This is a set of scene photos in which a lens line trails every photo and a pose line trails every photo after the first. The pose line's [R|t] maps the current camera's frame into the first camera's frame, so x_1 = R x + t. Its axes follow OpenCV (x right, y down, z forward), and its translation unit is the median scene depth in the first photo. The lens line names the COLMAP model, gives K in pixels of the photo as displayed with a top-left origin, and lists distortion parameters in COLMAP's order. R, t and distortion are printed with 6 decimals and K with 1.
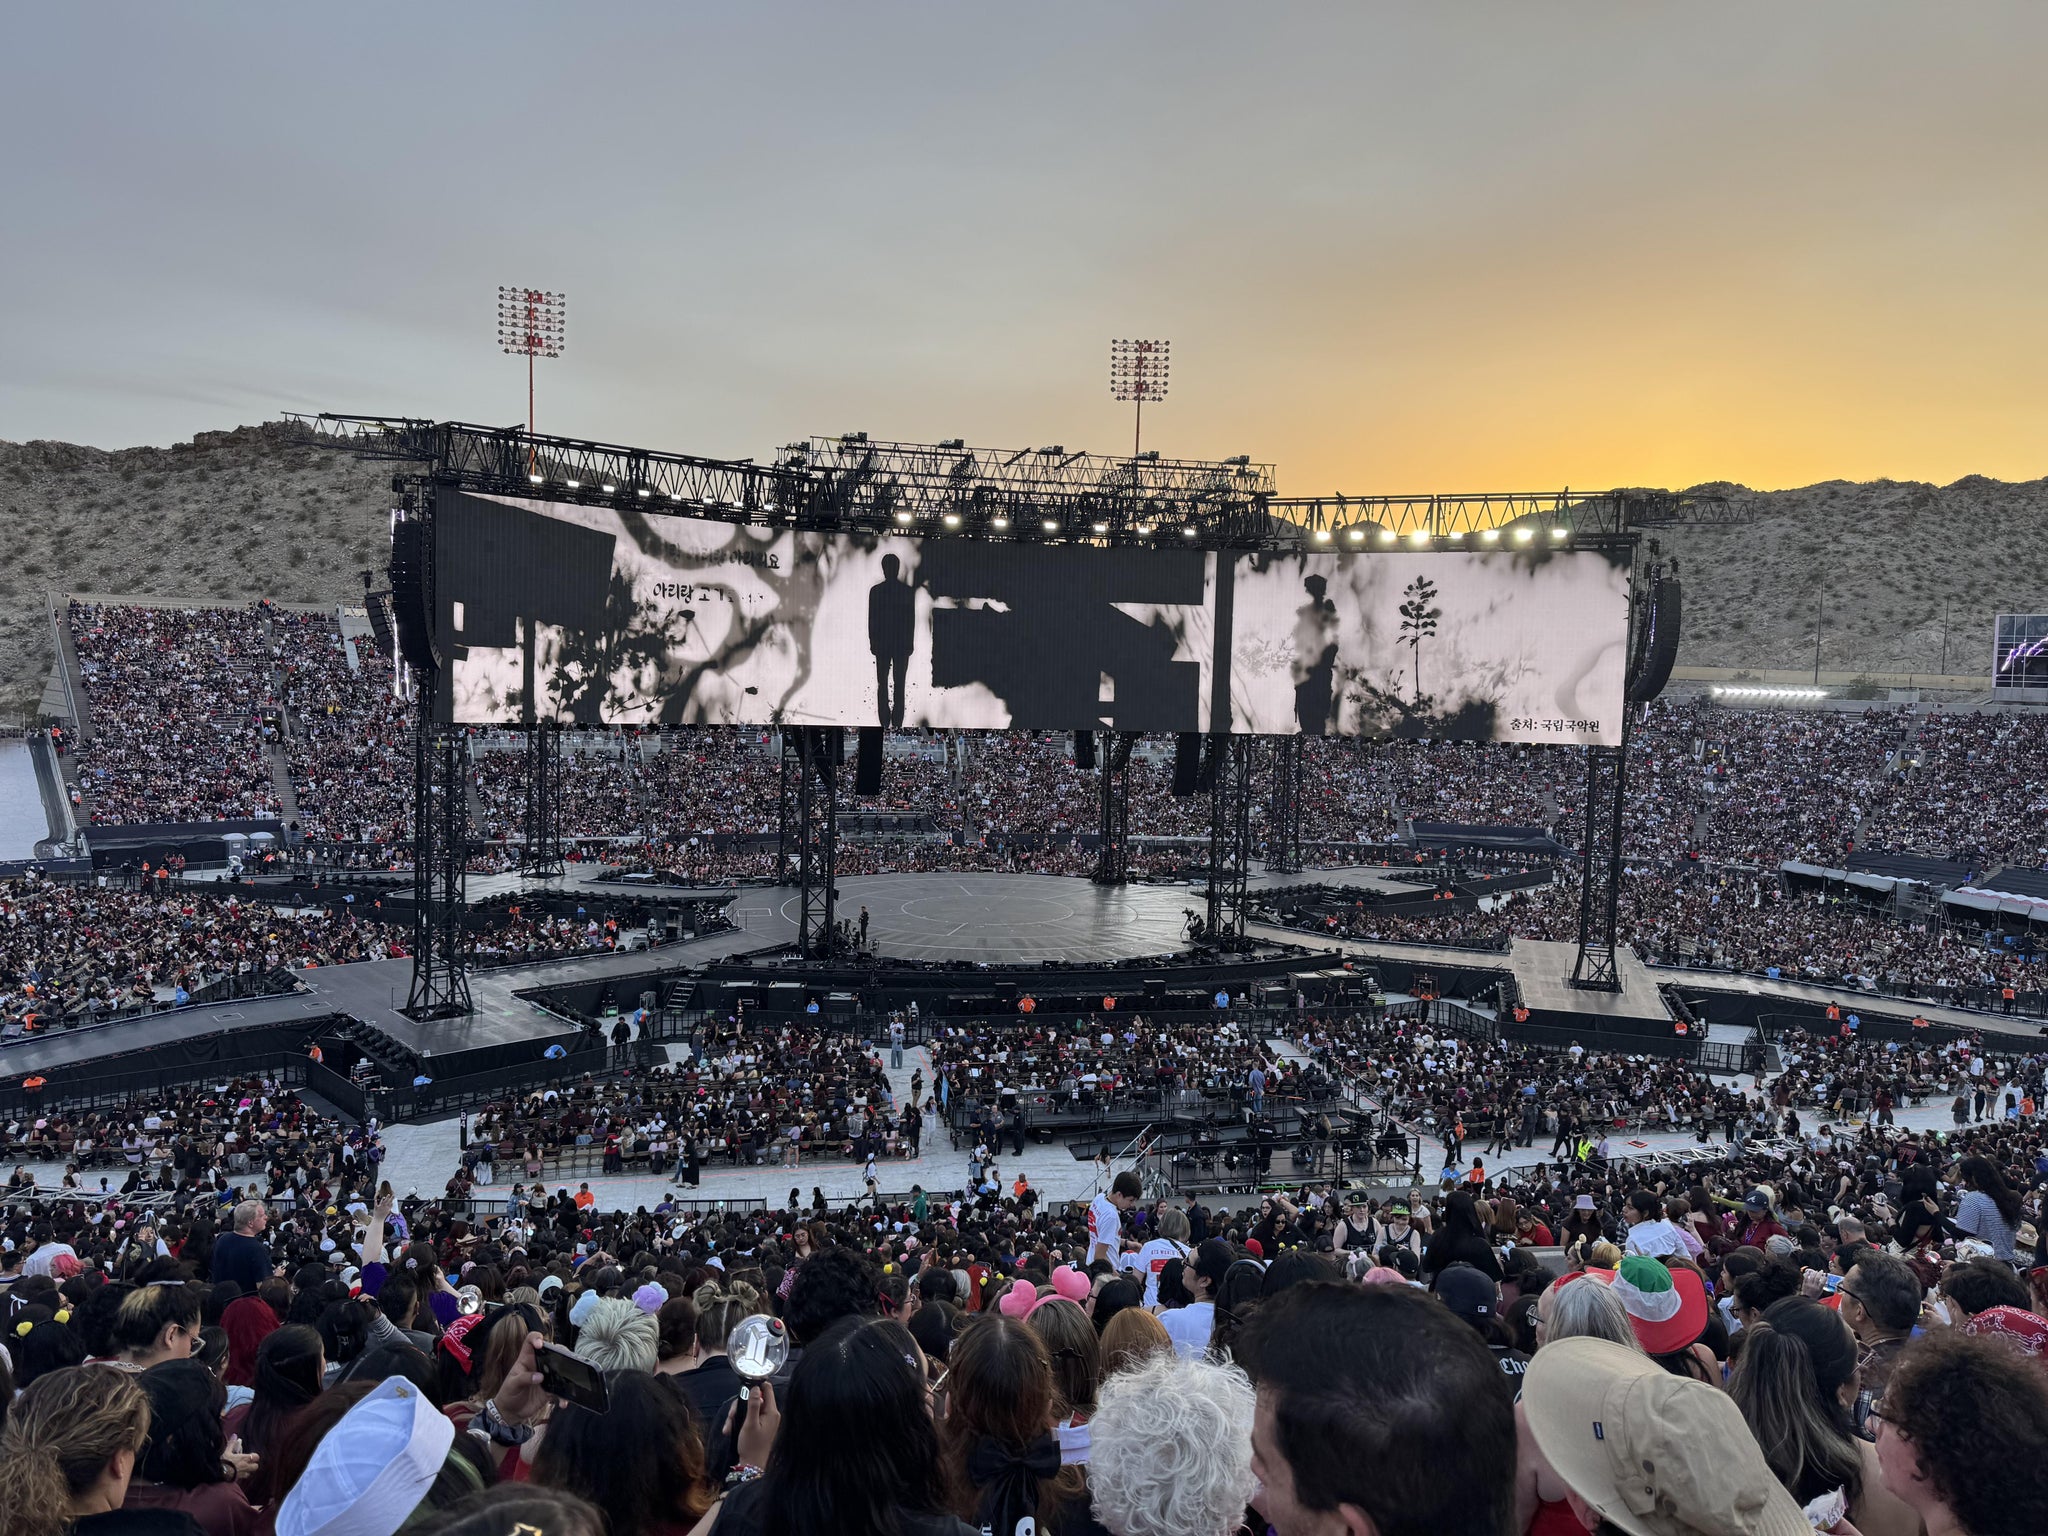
lens RADIAL K [[1435.7, 0, 1030.9], [0, 1435.7, 781.8], [0, 0, 1]] dist [0.063065, -0.068866]
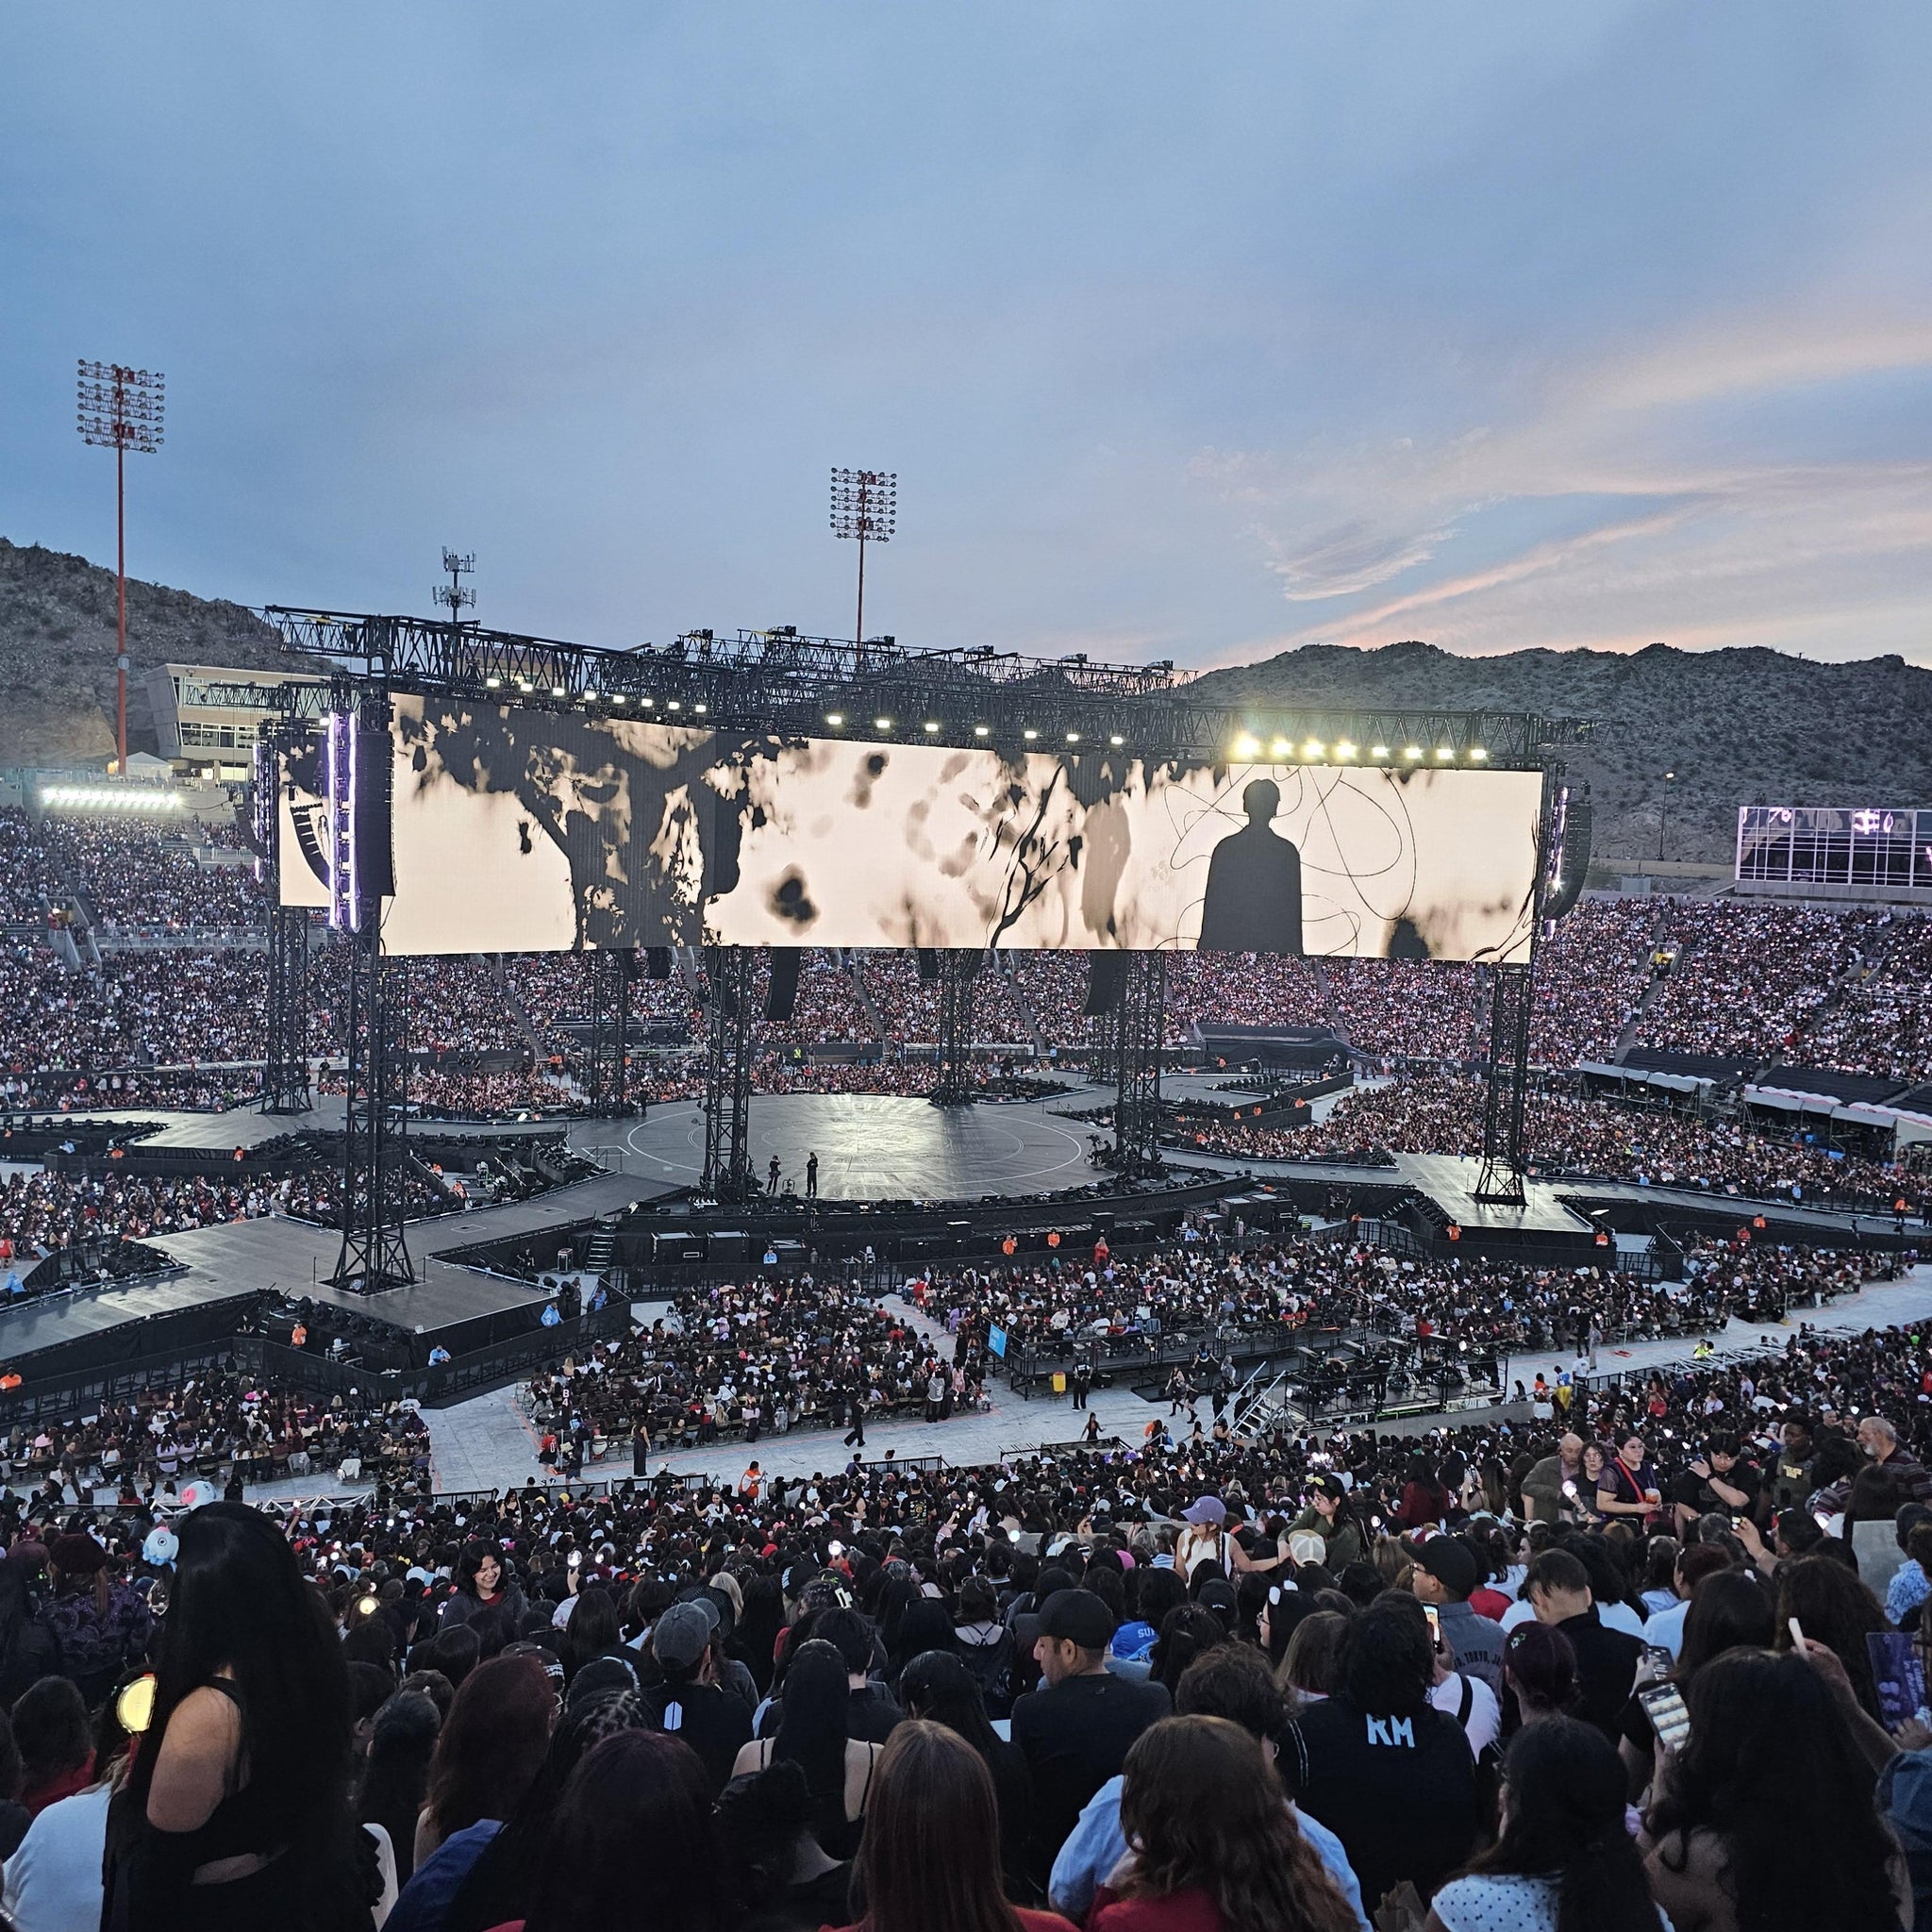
lens RADIAL K [[1734.9, 0, 966.0], [0, 1734.9, 966.0], [0, 0, 1]] dist [0.075642, -0.099498]
pose [[0.973600, -0.006742, 0.228160, -0.241121], [0.005341, 0.999963, 0.006756, -0.031061], [-0.228197, -0.005359, 0.973600, -0.092561]]
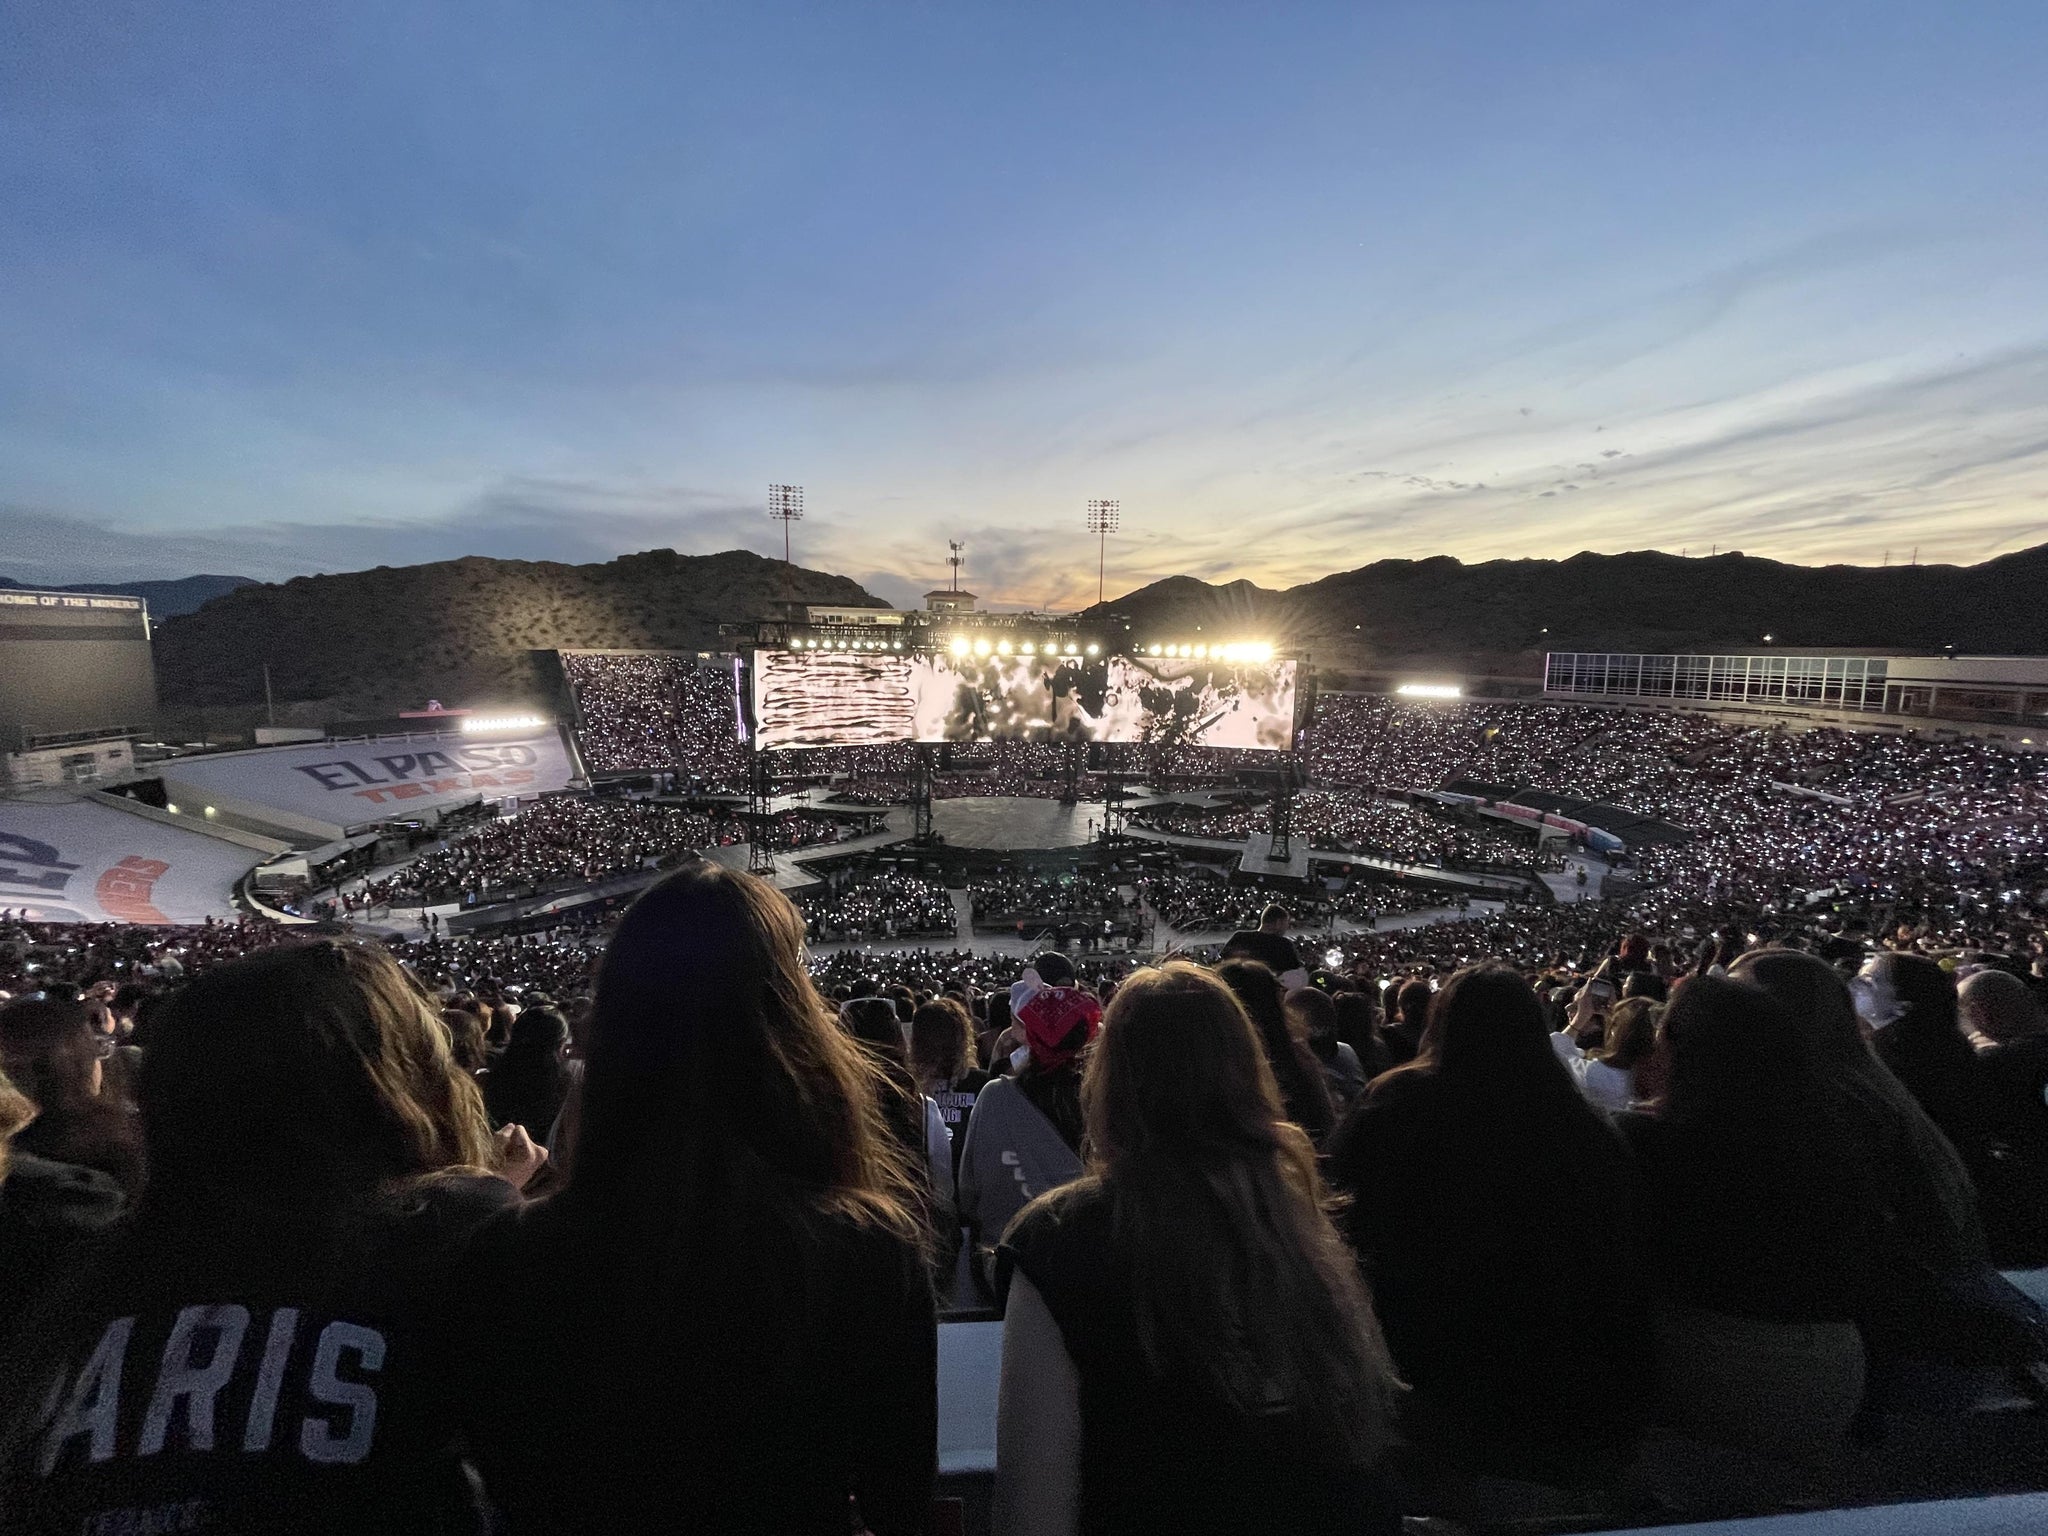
lens RADIAL K [[834.9, 0, 1024.0], [0, 834.9, 768.0], [0, 0, 1]] dist [0.000504, -0.000098]
pose [[0.998480, -0.000191, -0.055123, 0.073466], [0.004190, 0.997364, 0.072437, -0.085800], [0.054963, -0.072558, 0.995849, -0.253609]]
